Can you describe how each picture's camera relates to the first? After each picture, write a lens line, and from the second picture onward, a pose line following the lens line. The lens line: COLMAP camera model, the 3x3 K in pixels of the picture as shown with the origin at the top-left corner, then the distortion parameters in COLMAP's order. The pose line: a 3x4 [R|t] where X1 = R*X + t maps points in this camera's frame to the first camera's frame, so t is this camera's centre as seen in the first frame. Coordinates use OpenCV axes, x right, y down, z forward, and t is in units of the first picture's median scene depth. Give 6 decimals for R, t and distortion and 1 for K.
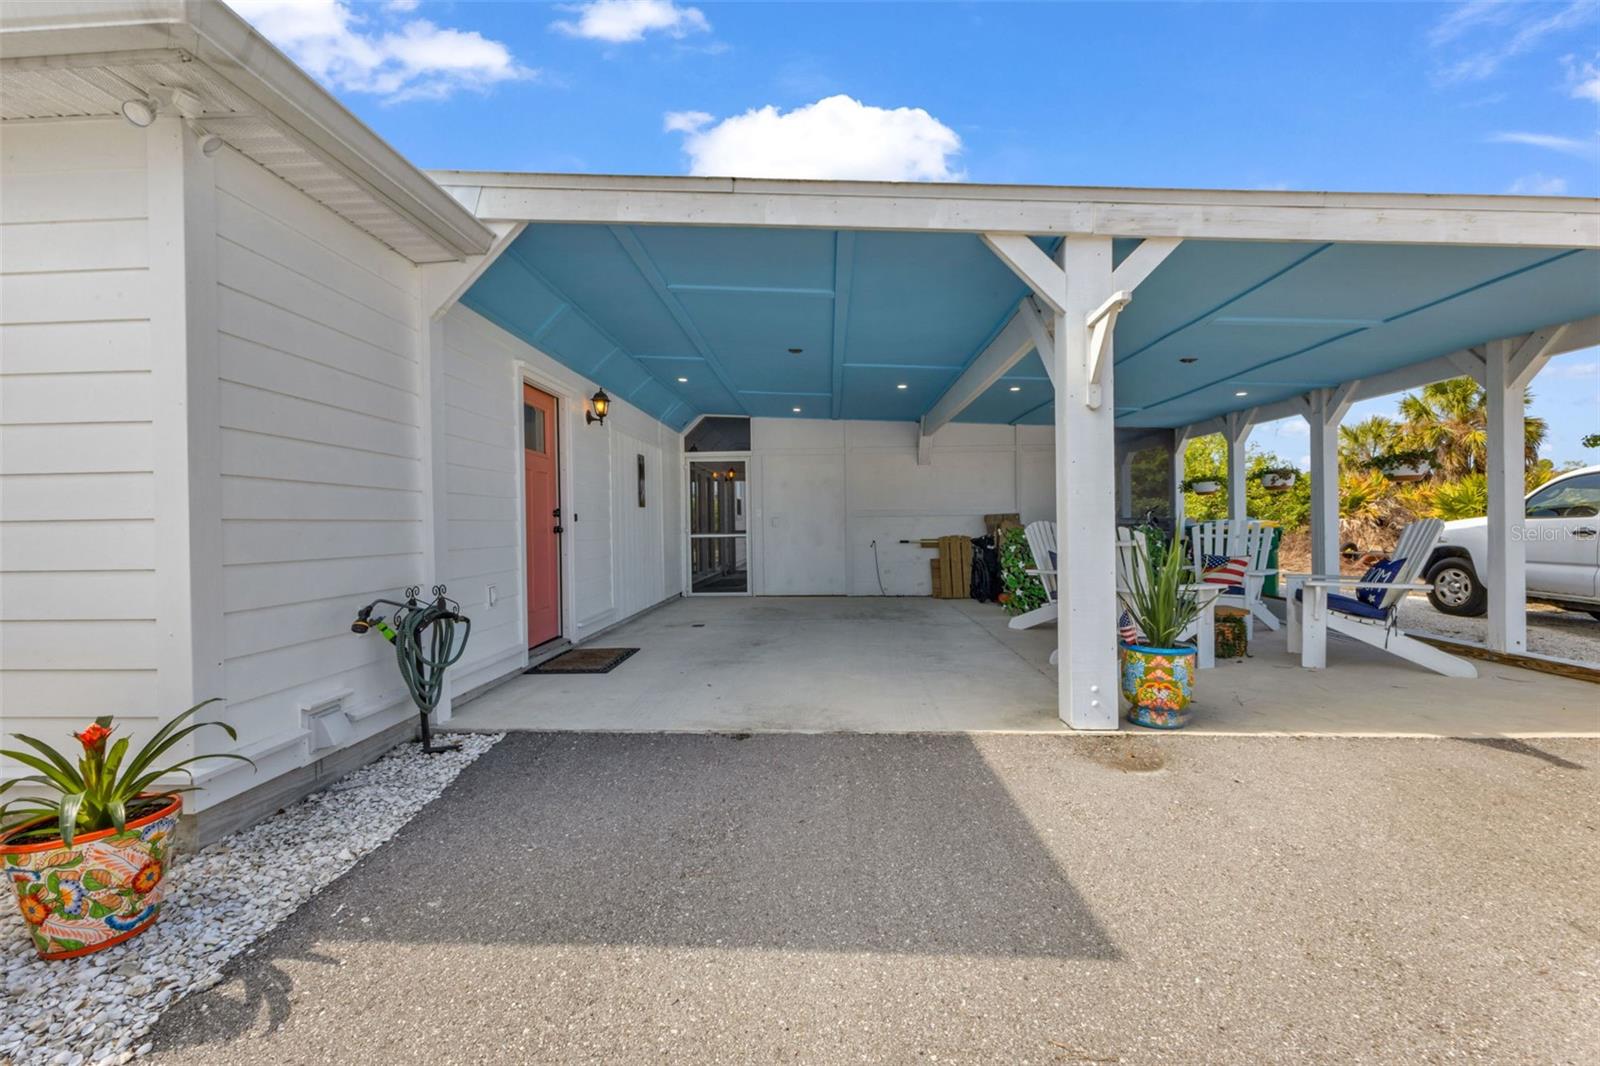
lens RADIAL K [[687.2, 0, 800.0], [0, 687.2, 533.0], [0, 0, 1]] dist [0.013122, -0.000182]
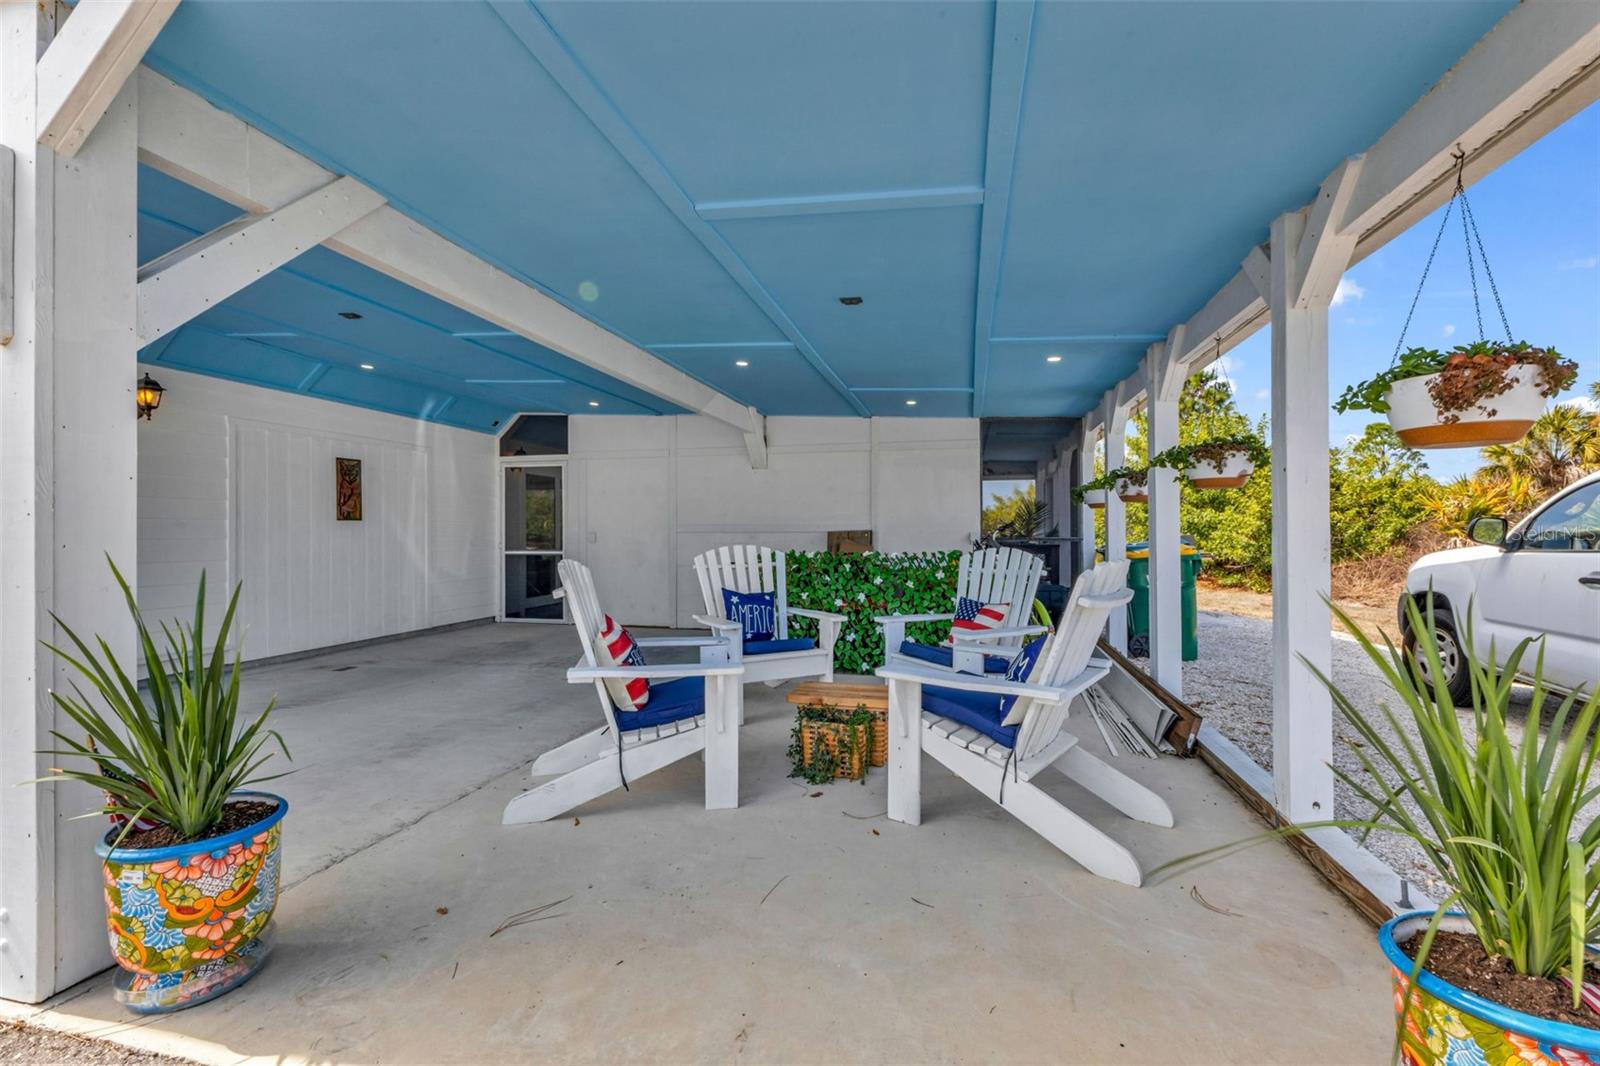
lens RADIAL K [[687.2, 0, 800.0], [0, 687.2, 533.0], [0, 0, 1]] dist [0.013122, -0.000182]
pose [[0.983539, 0.009555, -0.180440, 0.461790], [-0.011789, 0.999867, -0.011308, -0.018817], [0.180308, 0.013249, 0.983521, 0.265071]]
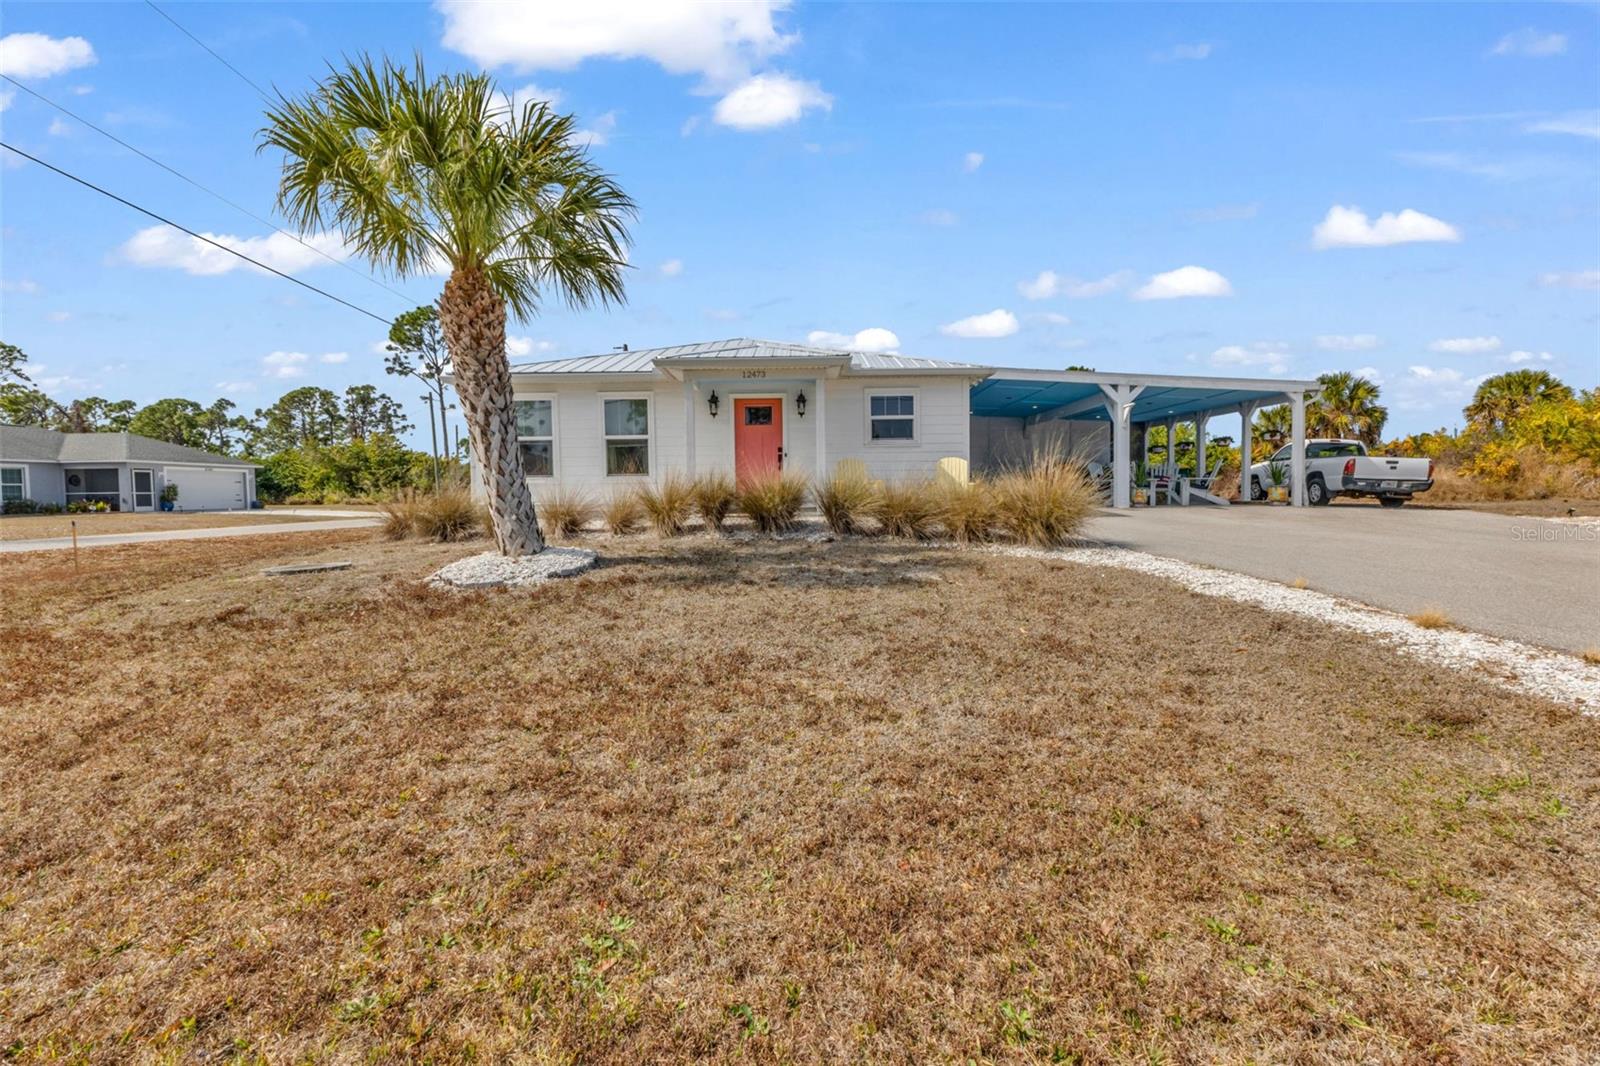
lens RADIAL K [[680.5, 0, 807.4], [0, 680.5, 528.4], [0, 0, 1]] dist [0.007680, 0.000266]
pose [[0.999282, -0.003116, 0.037751, -0.709737], [0.001657, 0.999252, 0.038631, 0.113116], [-0.037843, -0.038541, 0.998540, -1.318634]]
